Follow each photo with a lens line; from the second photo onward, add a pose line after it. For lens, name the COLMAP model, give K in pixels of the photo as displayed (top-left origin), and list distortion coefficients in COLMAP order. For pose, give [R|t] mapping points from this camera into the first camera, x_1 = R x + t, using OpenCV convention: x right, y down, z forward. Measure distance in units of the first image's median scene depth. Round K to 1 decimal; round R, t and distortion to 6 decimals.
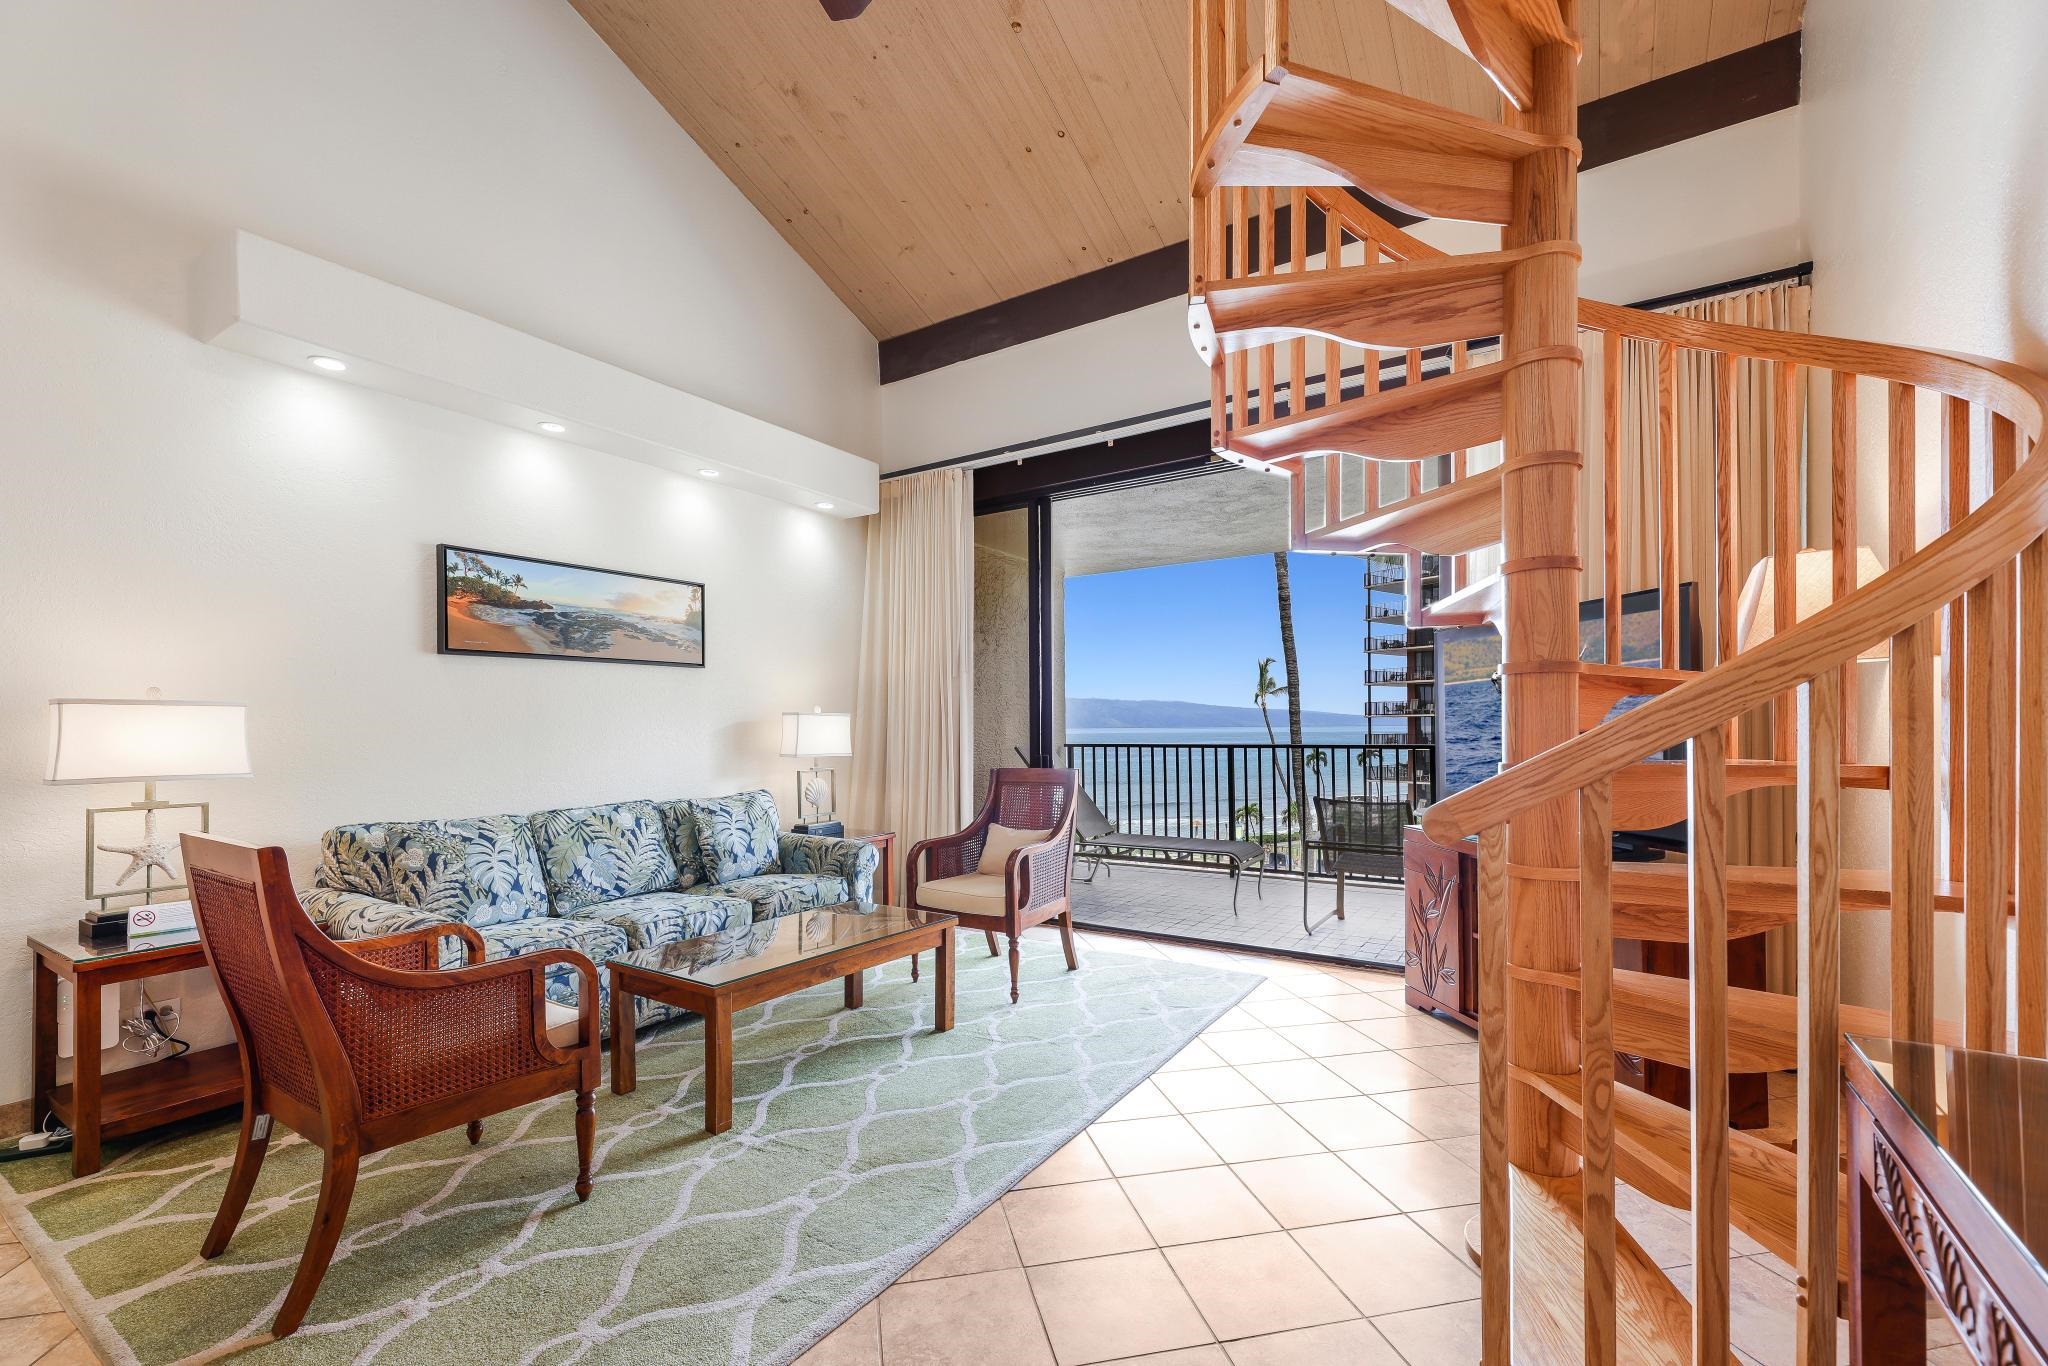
lens RADIAL K [[855.7, 0, 1032.3], [0, 855.7, 729.7], [0, 0, 1]] dist [-0.008374, 0.000472]
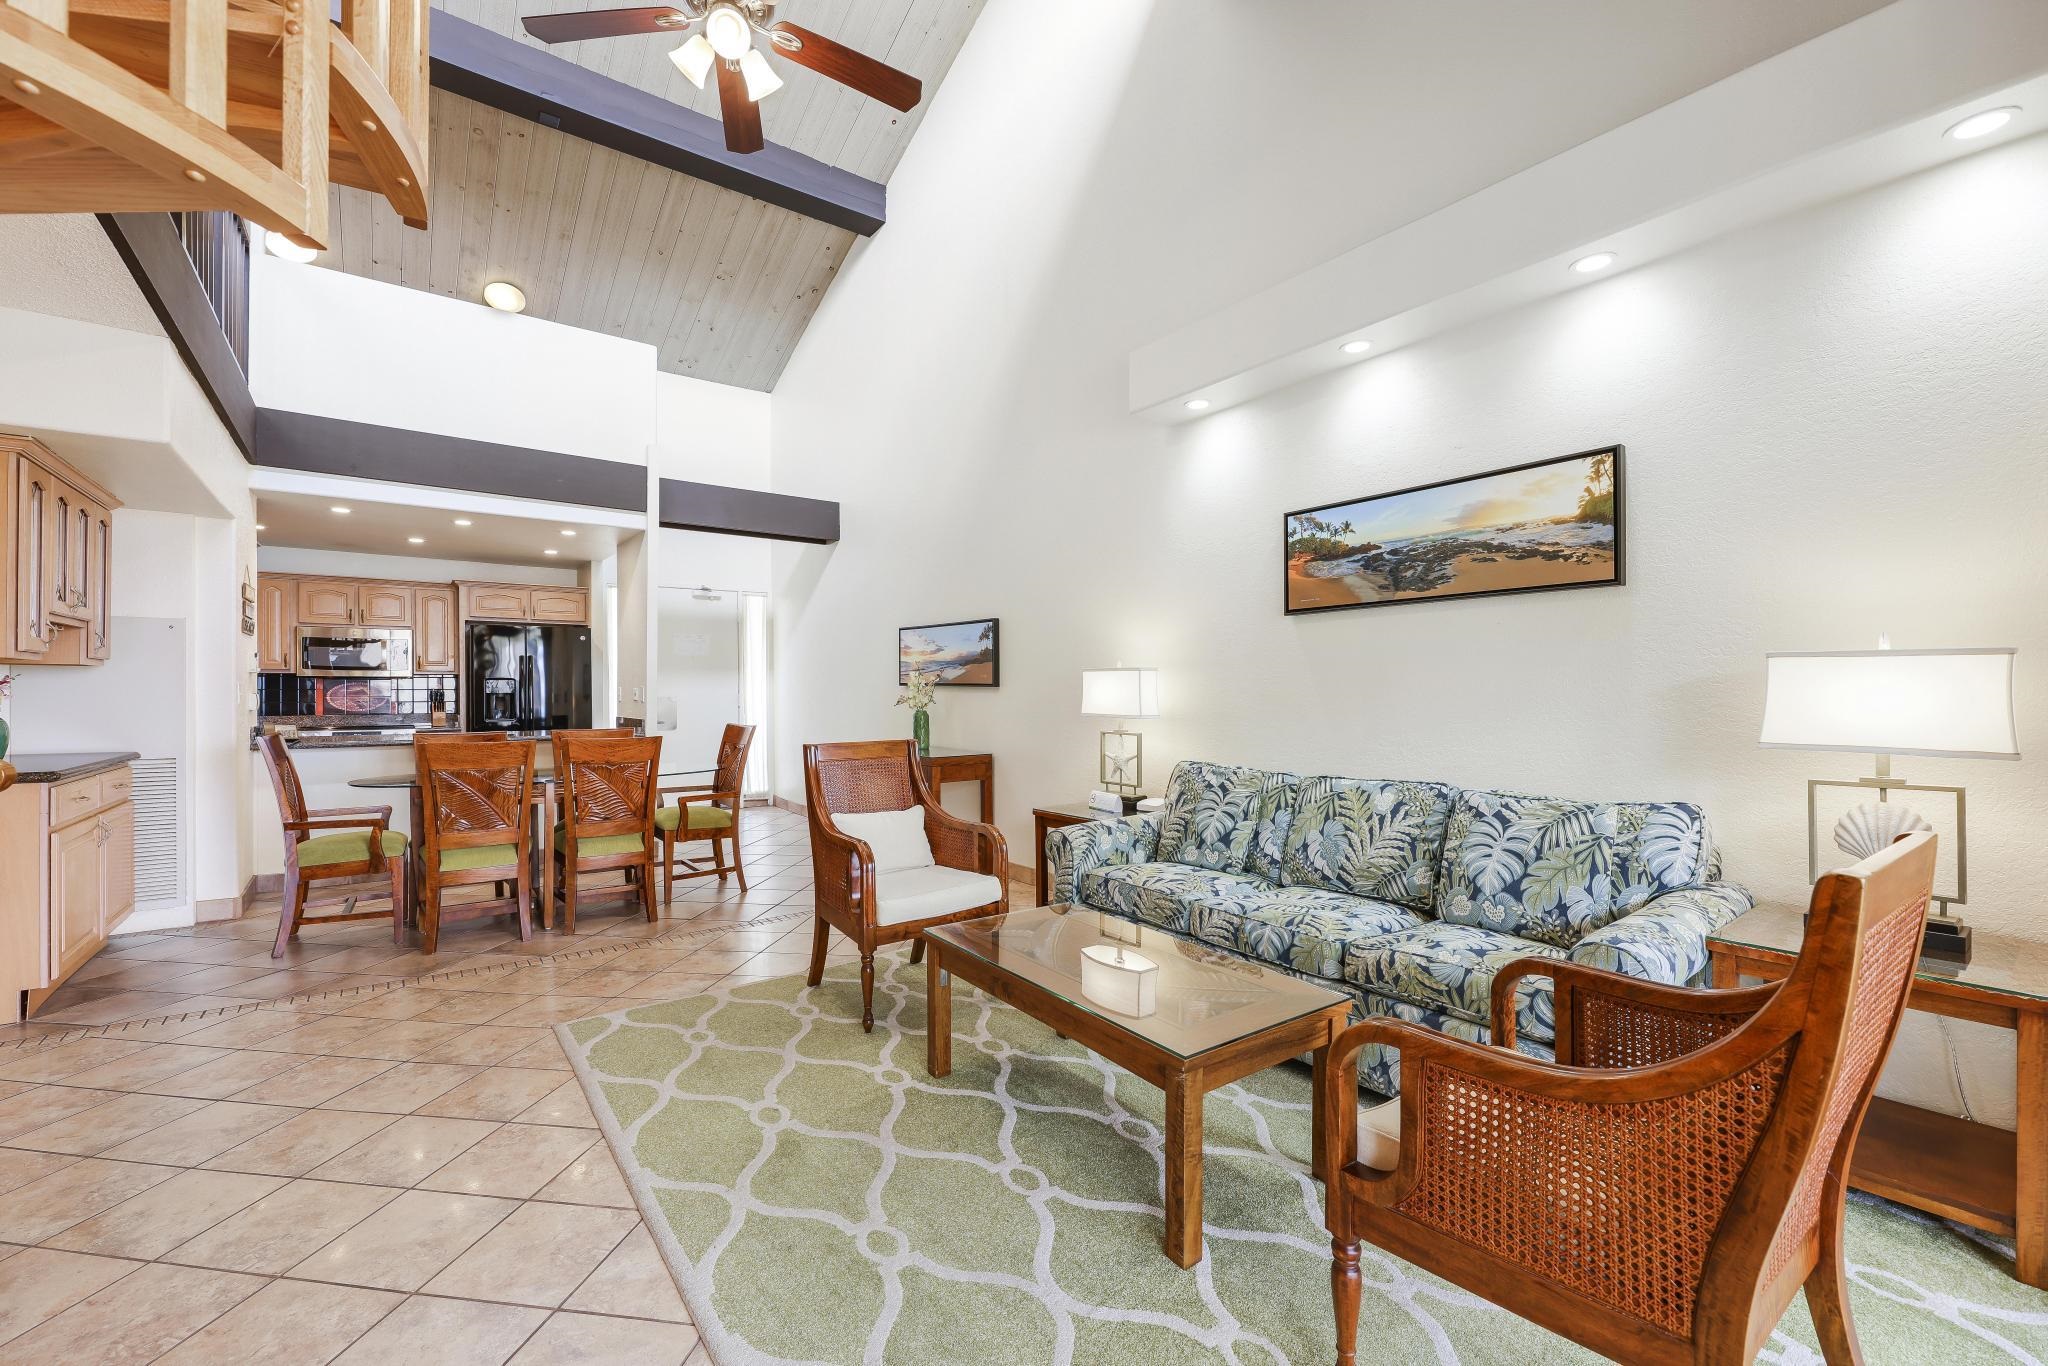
lens RADIAL K [[826.8, 0, 1011.7], [0, 826.8, 679.1], [0, 0, 1]] dist [-0.012201, -0.002072]
pose [[-0.347964, -0.003437, -0.937501, 0.369698], [0.002959, 0.999984, -0.004764, -0.005533], [0.937503, -0.004432, -0.347949, 0.968998]]
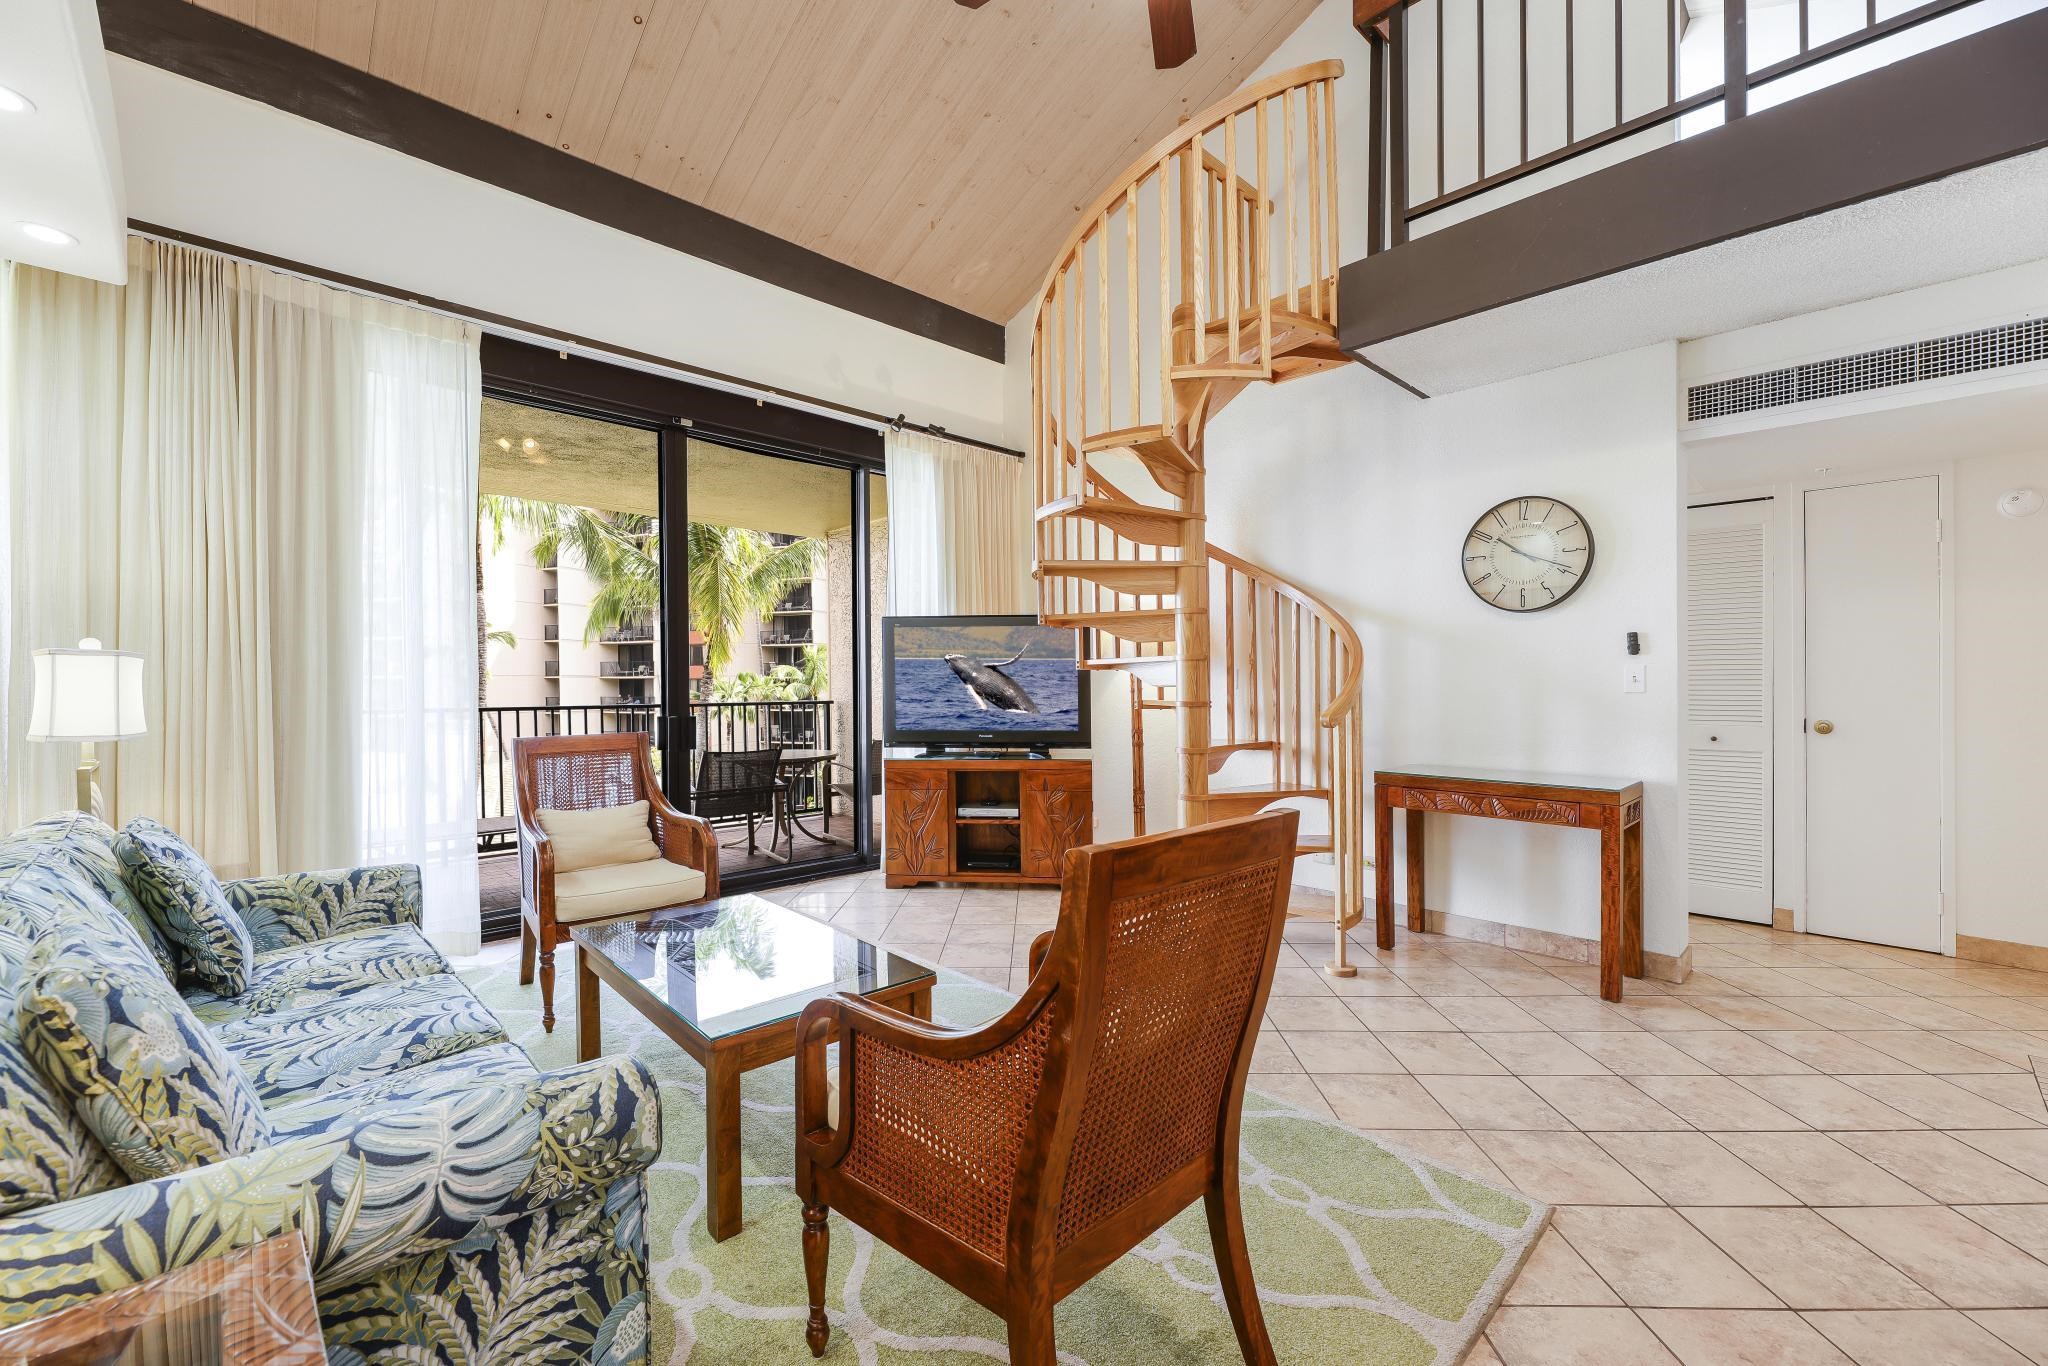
lens RADIAL K [[826.8, 0, 1016.3], [0, 826.8, 699.9], [0, 0, 1]] dist [-0.012201, -0.002072]
pose [[0.232414, 0.002941, 0.972613, -0.772016], [0.006015, 0.999972, -0.004461, 0.016117], [-0.972598, 0.006887, 0.232390, 0.483168]]
